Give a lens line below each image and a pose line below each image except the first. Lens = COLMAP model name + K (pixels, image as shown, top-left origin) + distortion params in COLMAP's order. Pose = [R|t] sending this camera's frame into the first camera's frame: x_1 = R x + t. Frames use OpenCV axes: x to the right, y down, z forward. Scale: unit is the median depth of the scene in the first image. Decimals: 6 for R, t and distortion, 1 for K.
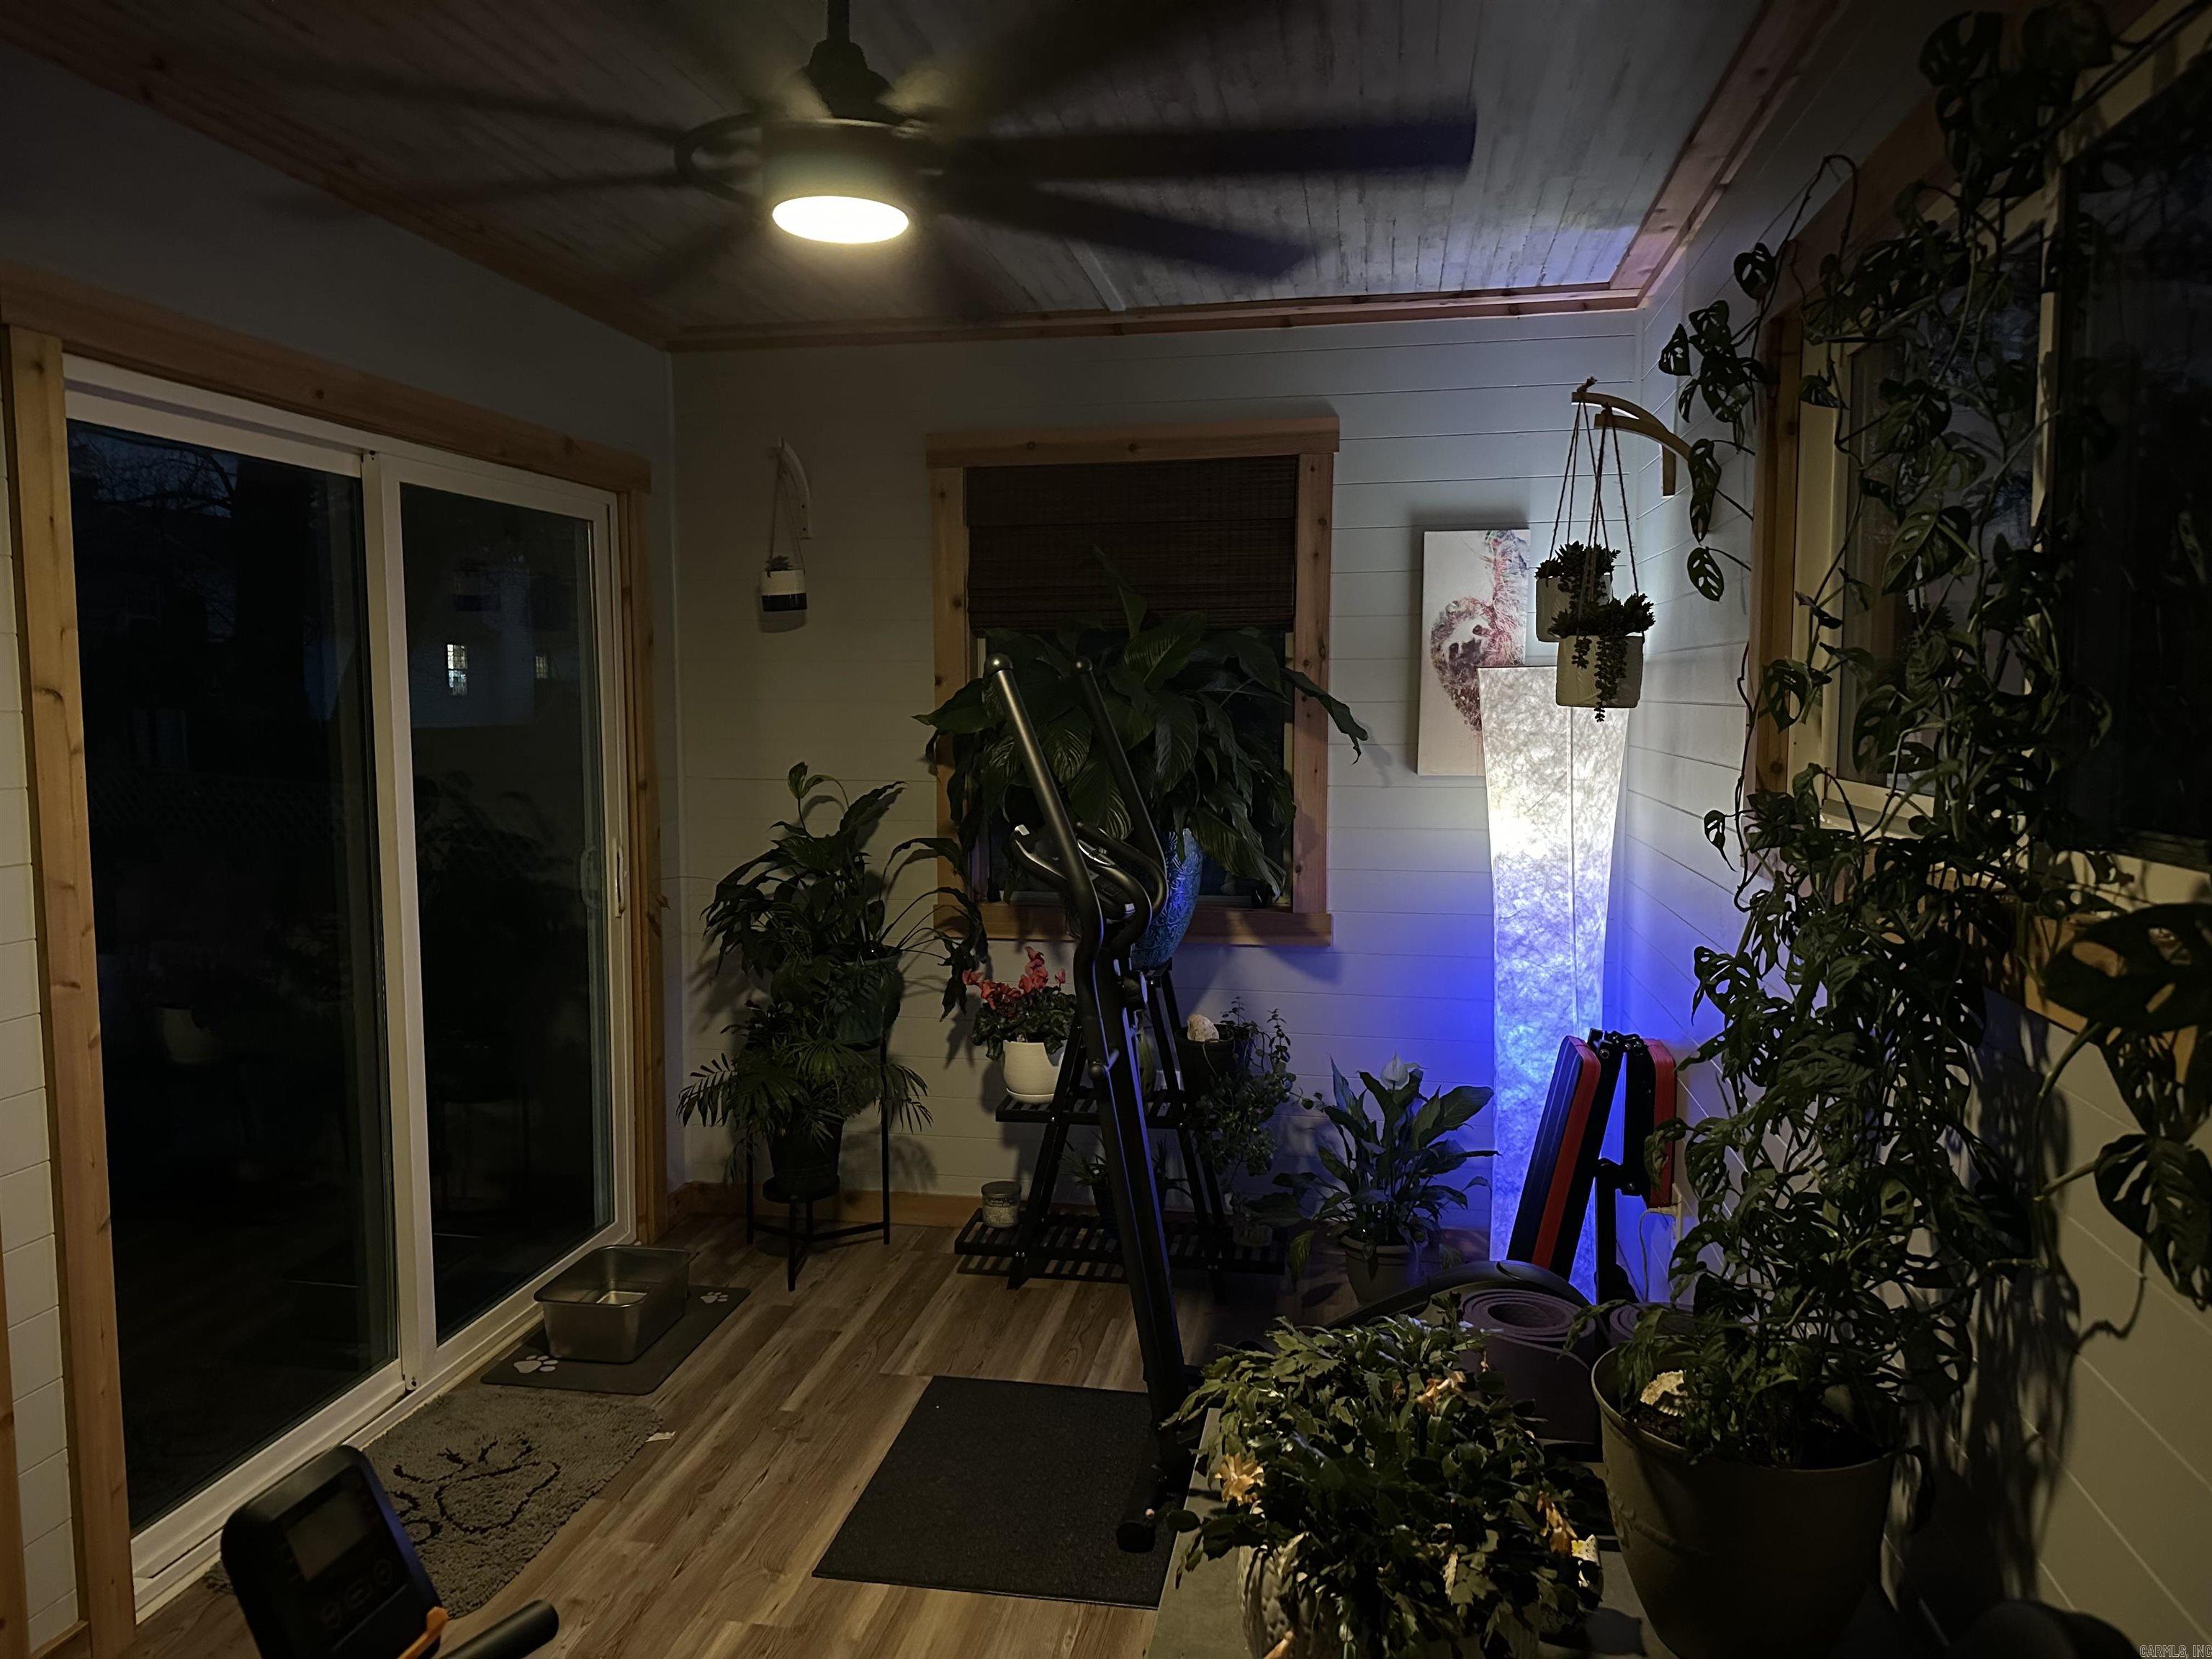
lens RADIAL K [[1515.2, 0, 1098.5], [0, 1515.2, 836.7], [0, 0, 1]] dist [0.113761, -0.175232]
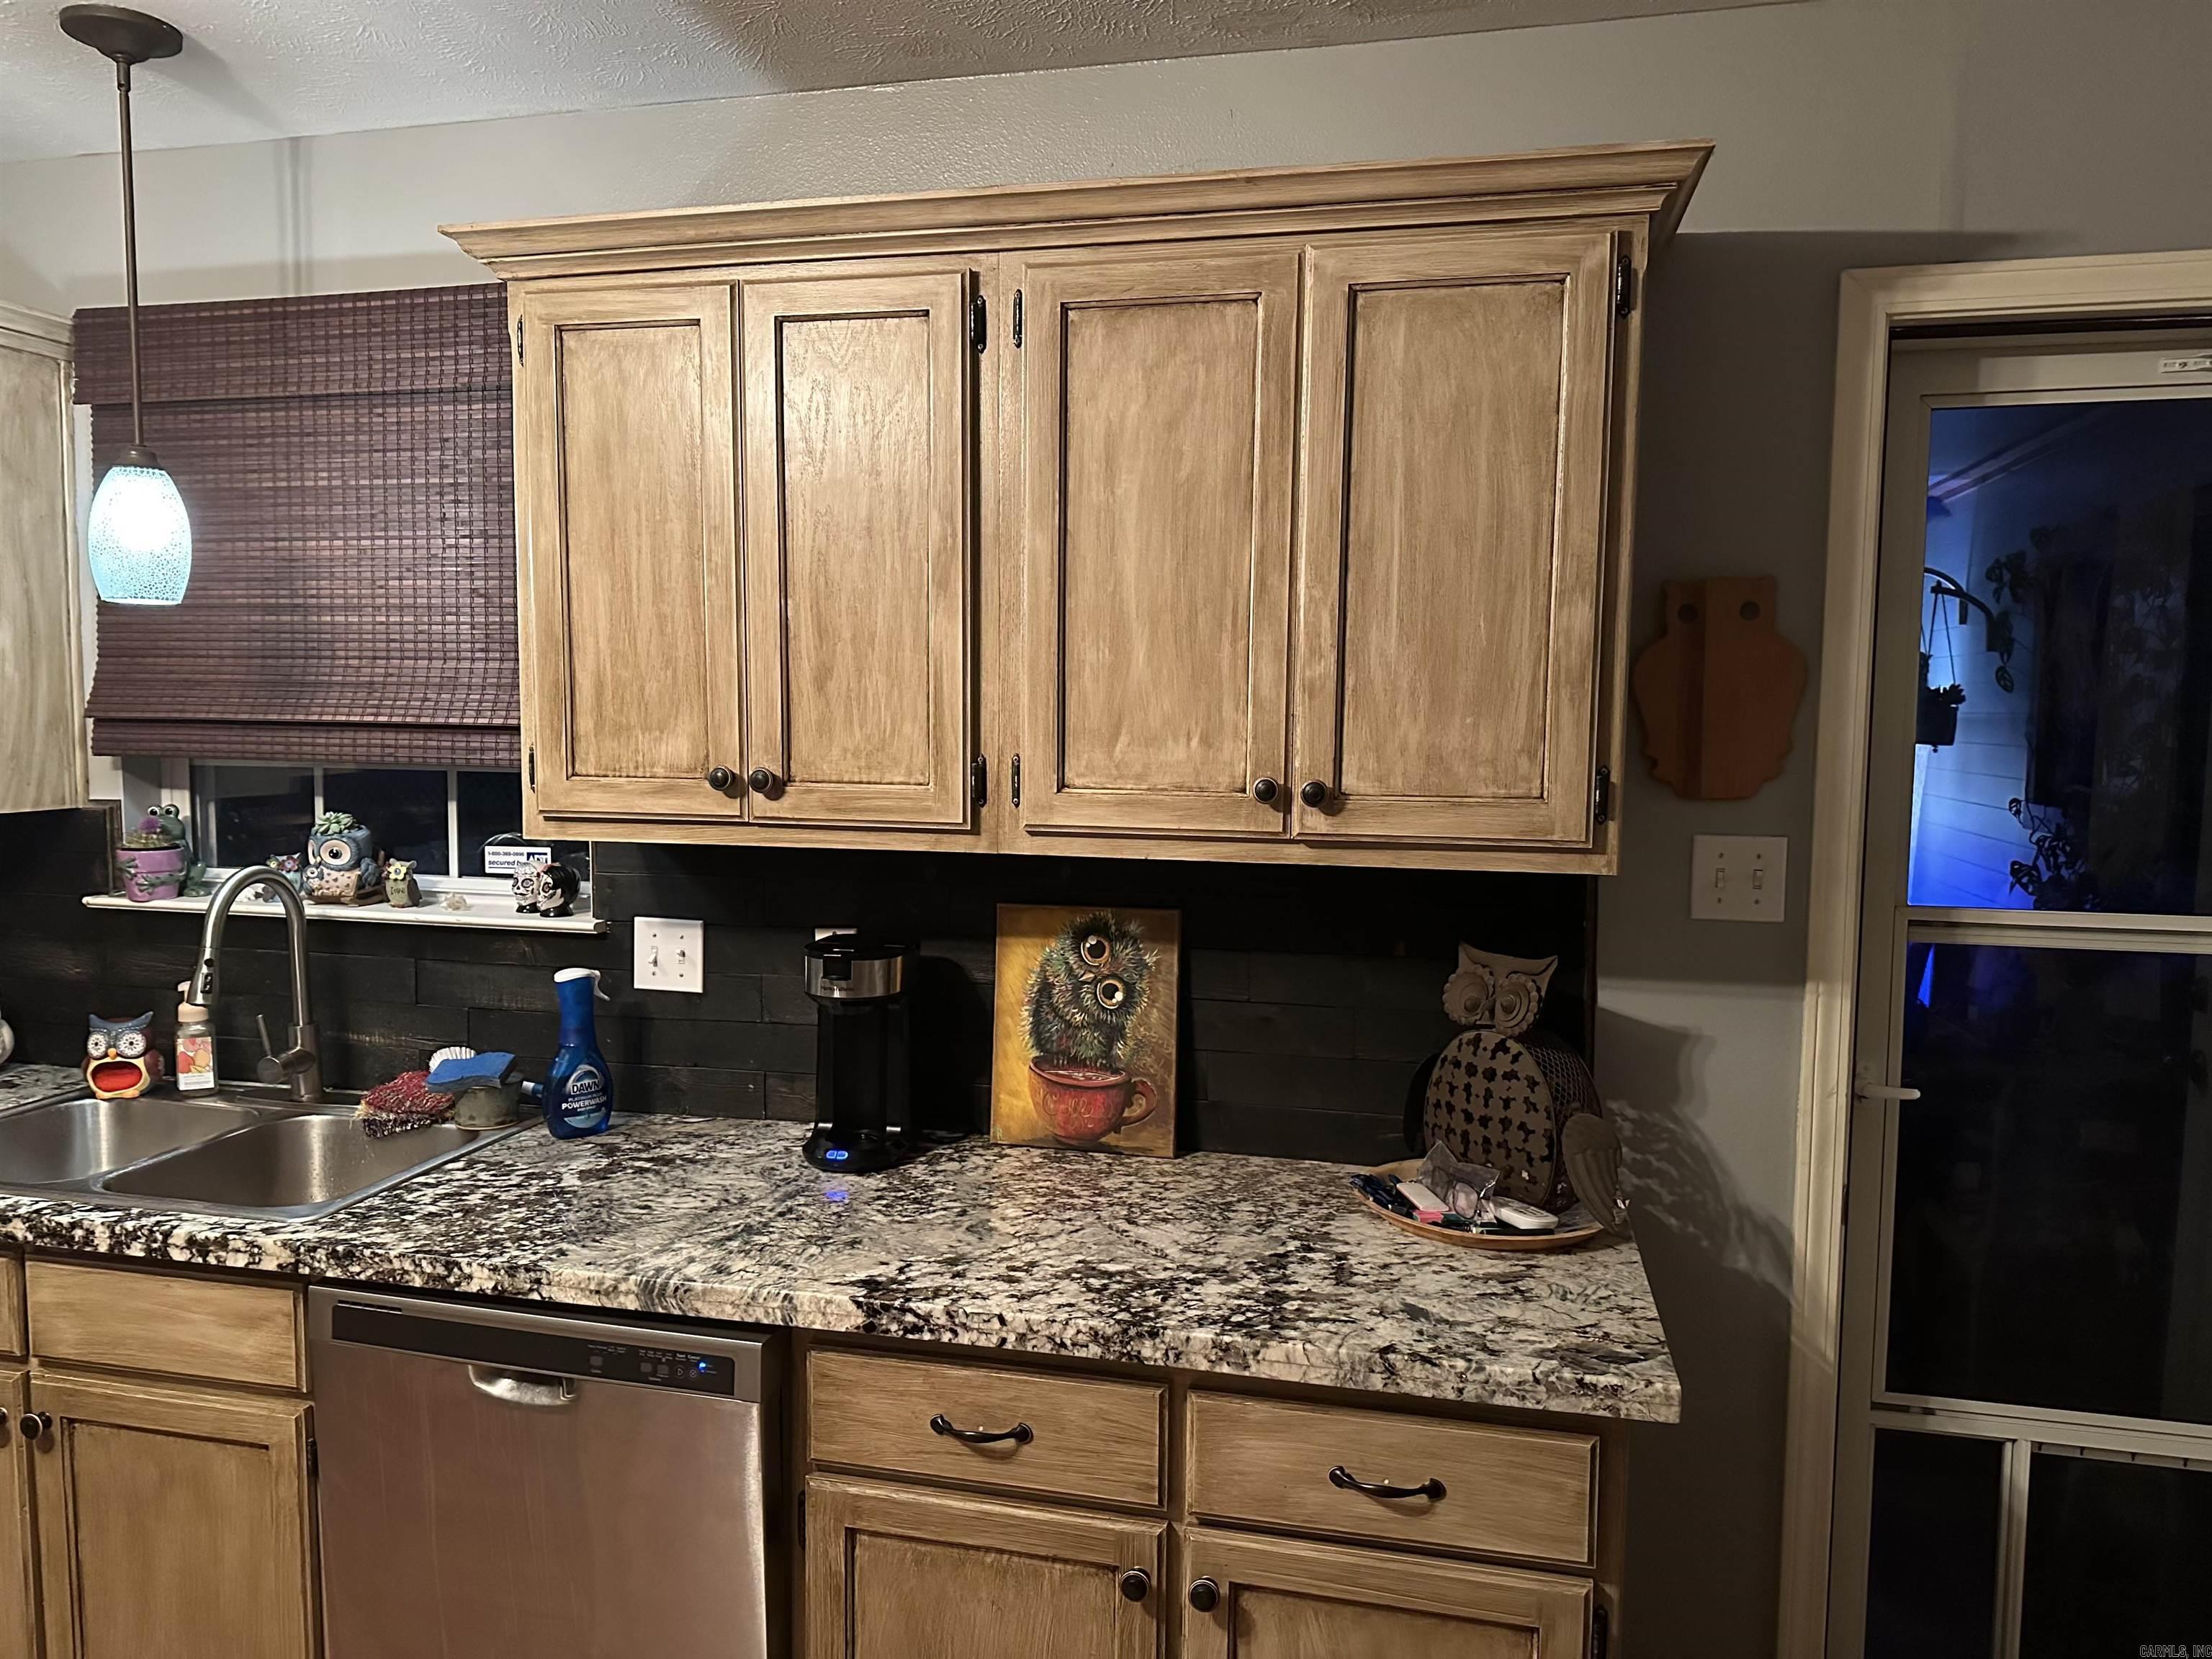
lens RADIAL K [[1580.0, 0, 1074.2], [0, 1580.0, 831.9], [0, 0, 1]] dist [0.058932, -0.084358]
pose [[0.997997, 0.017958, -0.060656, -0.478857], [-0.018990, 0.999684, -0.016476, 0.057792], [0.060341, 0.017595, 0.998023, -0.793657]]
